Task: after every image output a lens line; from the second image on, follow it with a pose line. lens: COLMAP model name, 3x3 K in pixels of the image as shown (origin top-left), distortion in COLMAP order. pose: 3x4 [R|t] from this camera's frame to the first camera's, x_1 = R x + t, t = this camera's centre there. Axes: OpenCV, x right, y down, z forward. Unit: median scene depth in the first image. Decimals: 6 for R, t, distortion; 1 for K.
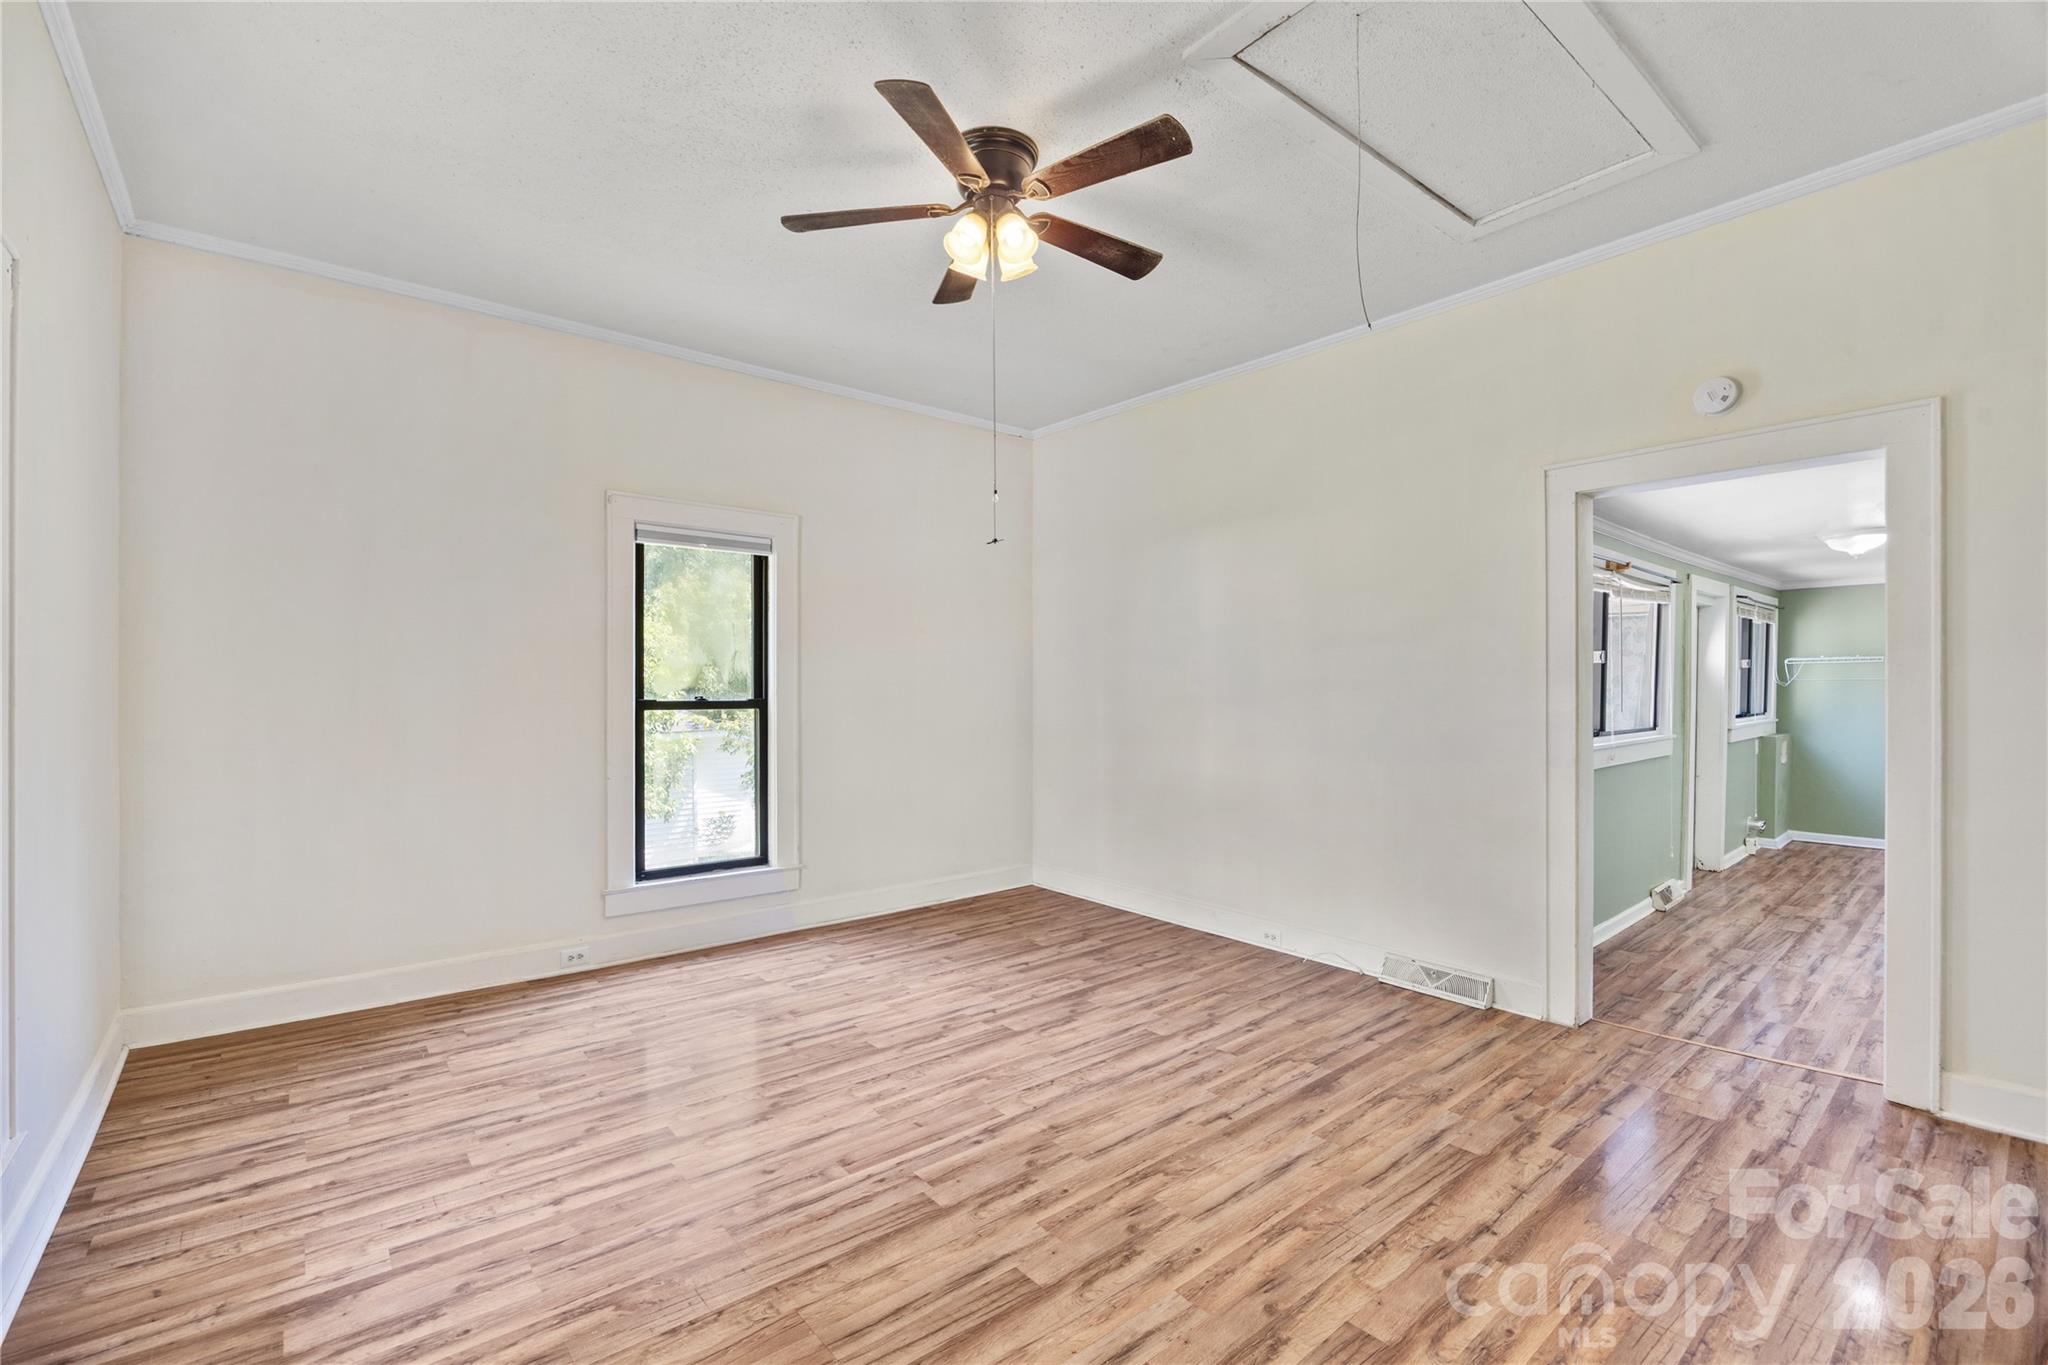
lens RADIAL K [[884.4, 0, 1043.1], [0, 884.4, 695.7], [0, 0, 1]] dist [-0.017187, 0.000565]
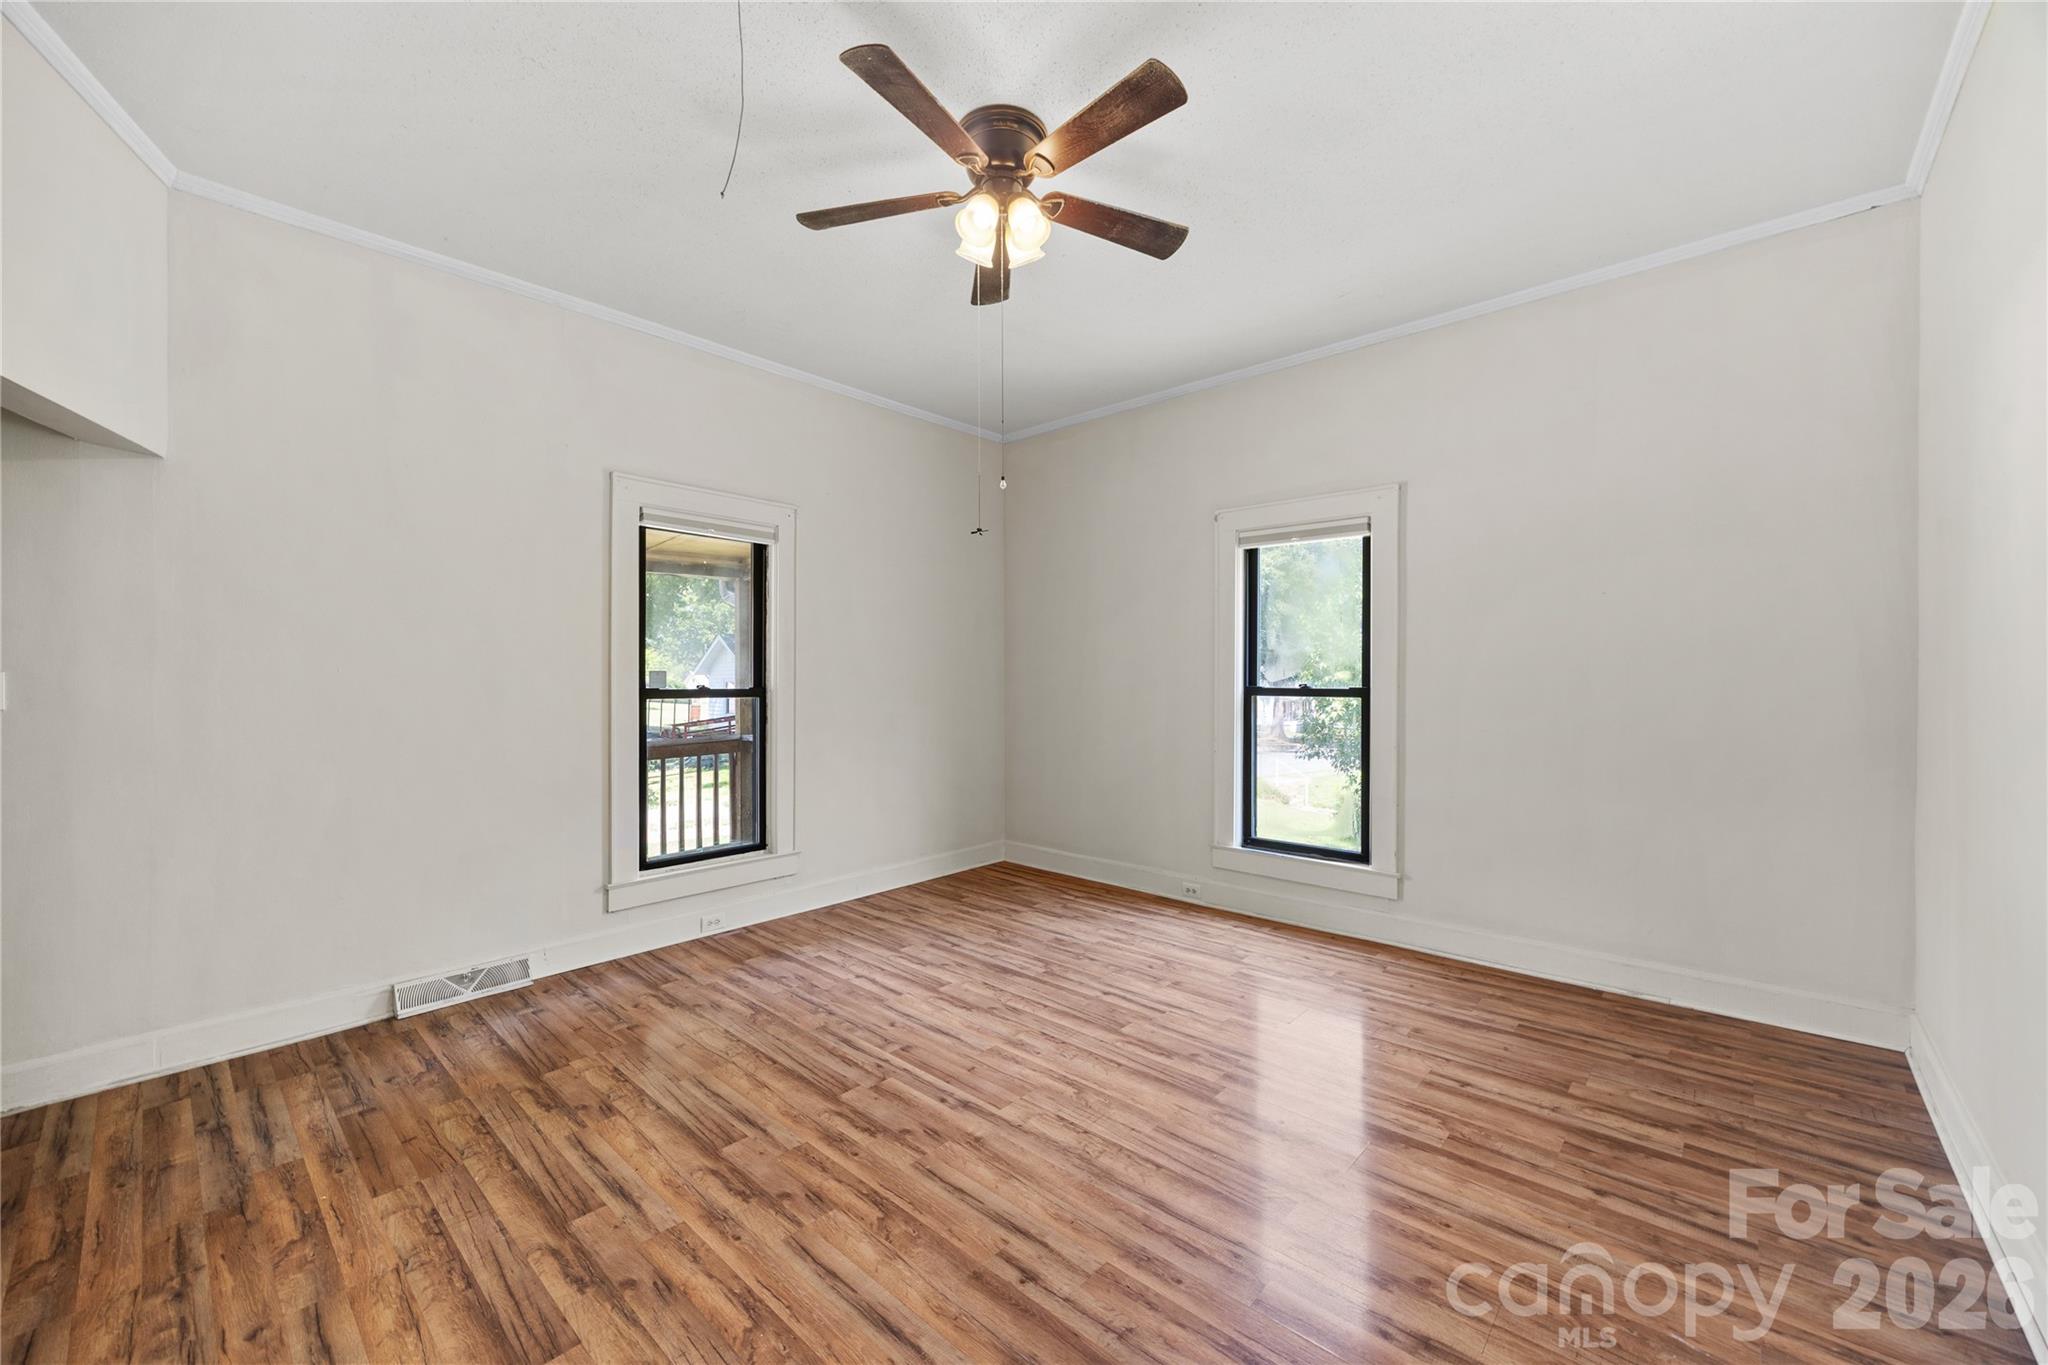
lens RADIAL K [[800.3, 0, 1013.6], [0, 800.3, 694.1], [0, 0, 1]] dist [-0.000204, 0.000151]
pose [[0.123787, 0.022327, -0.992058, 0.828548], [-0.008229, 0.999736, 0.021473, -0.006748], [0.992275, 0.005506, 0.123938, 0.897277]]
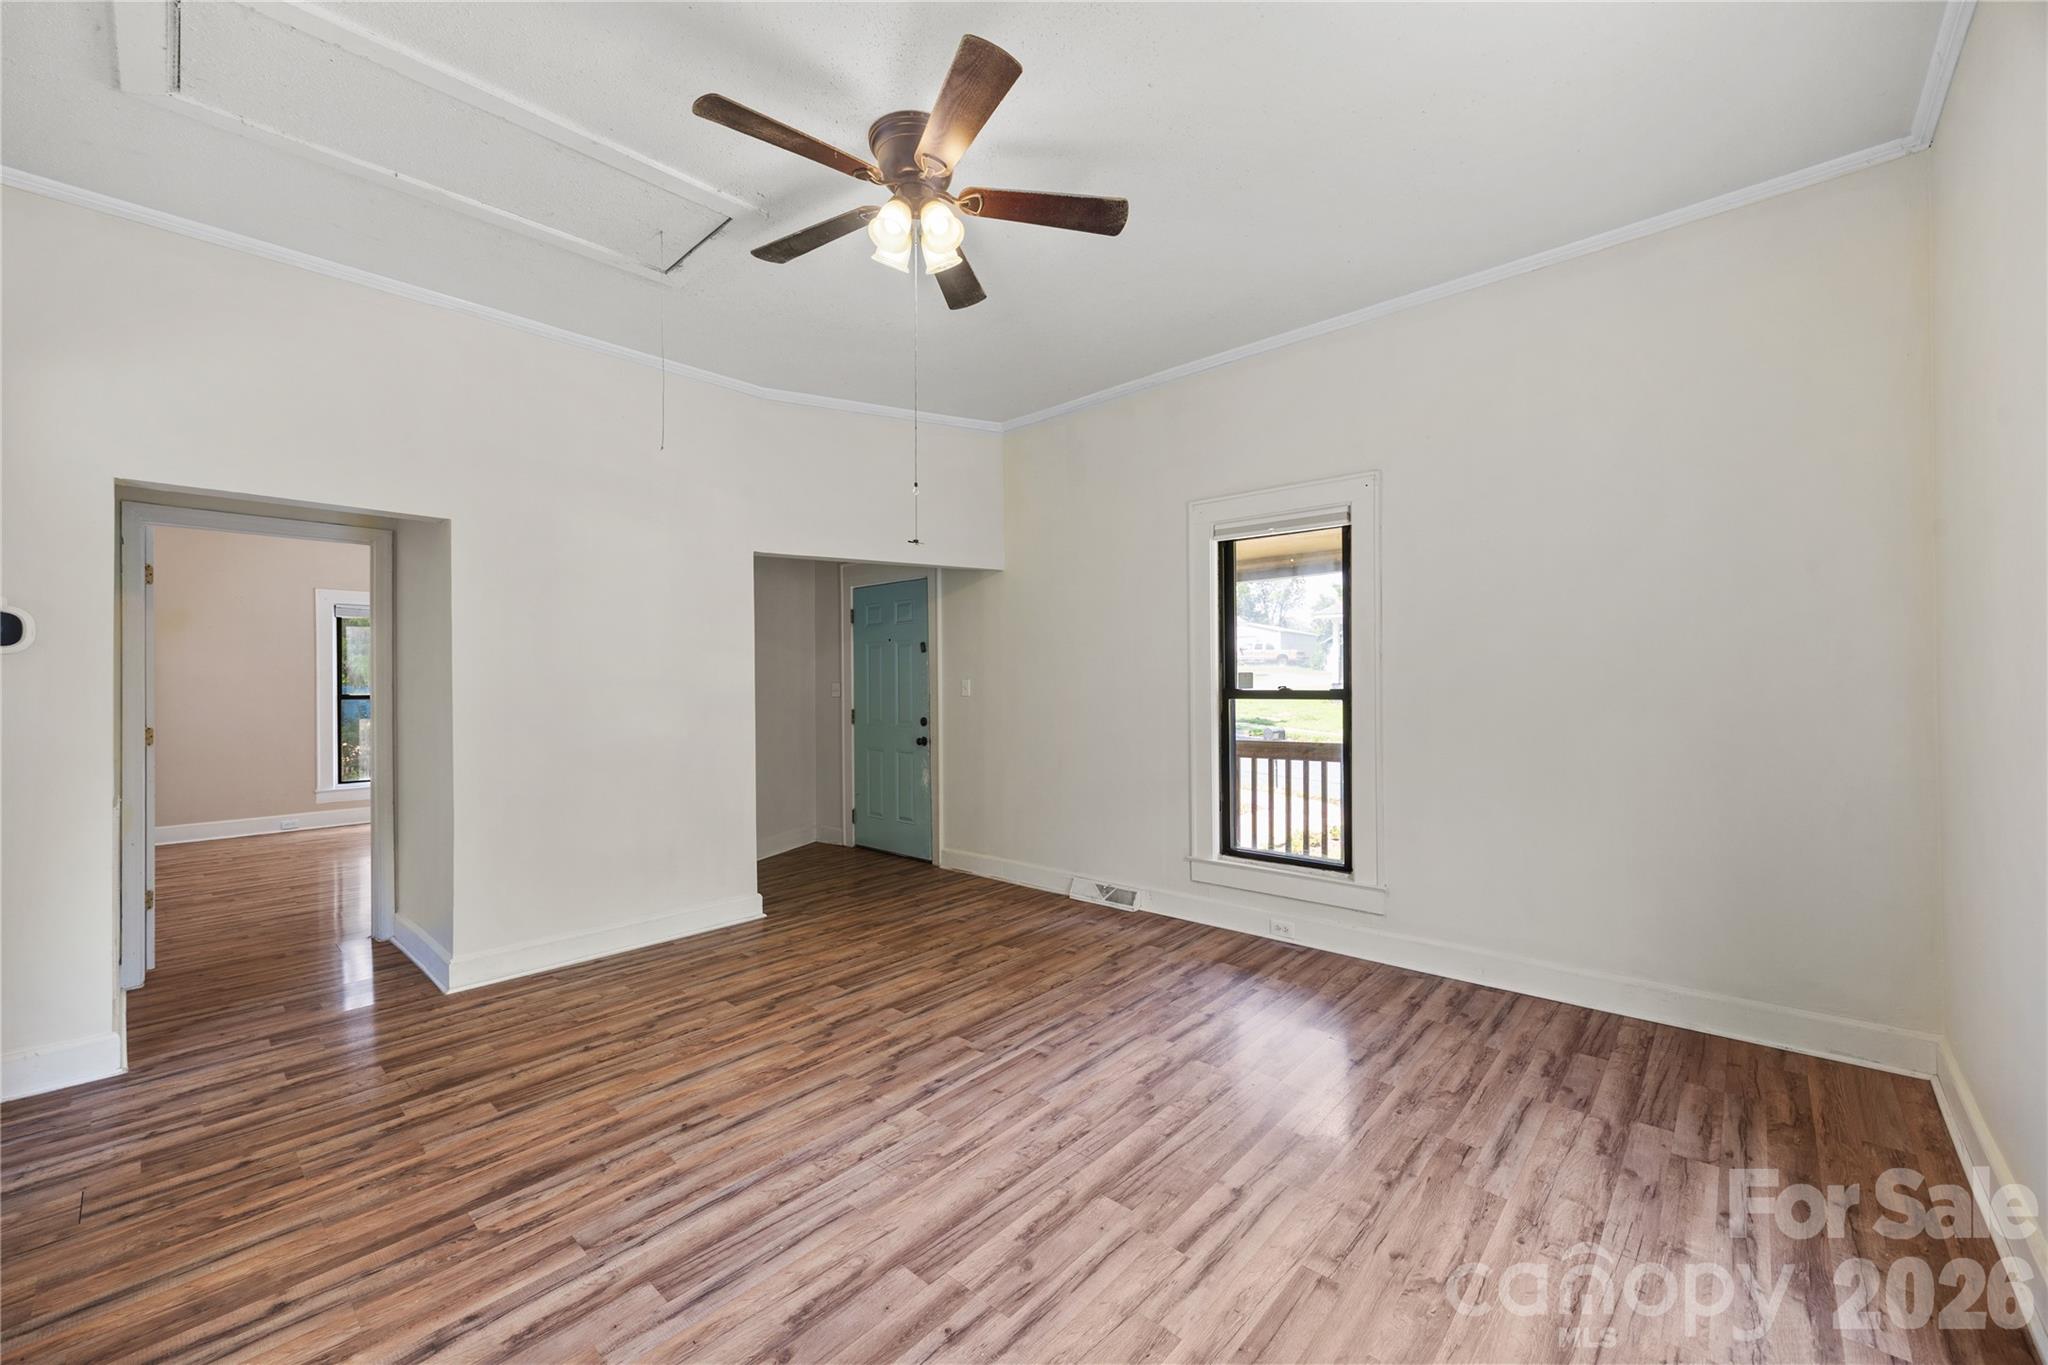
lens RADIAL K [[800.3, 0, 1033.3], [0, 800.3, 645.8], [0, 0, 1]] dist [-0.000204, 0.000151]
pose [[-0.991814, 0.009191, -0.127360, -0.064149], [0.013705, 0.999307, -0.034613, -0.017103], [0.126953, -0.036075, -0.991252, 1.925587]]
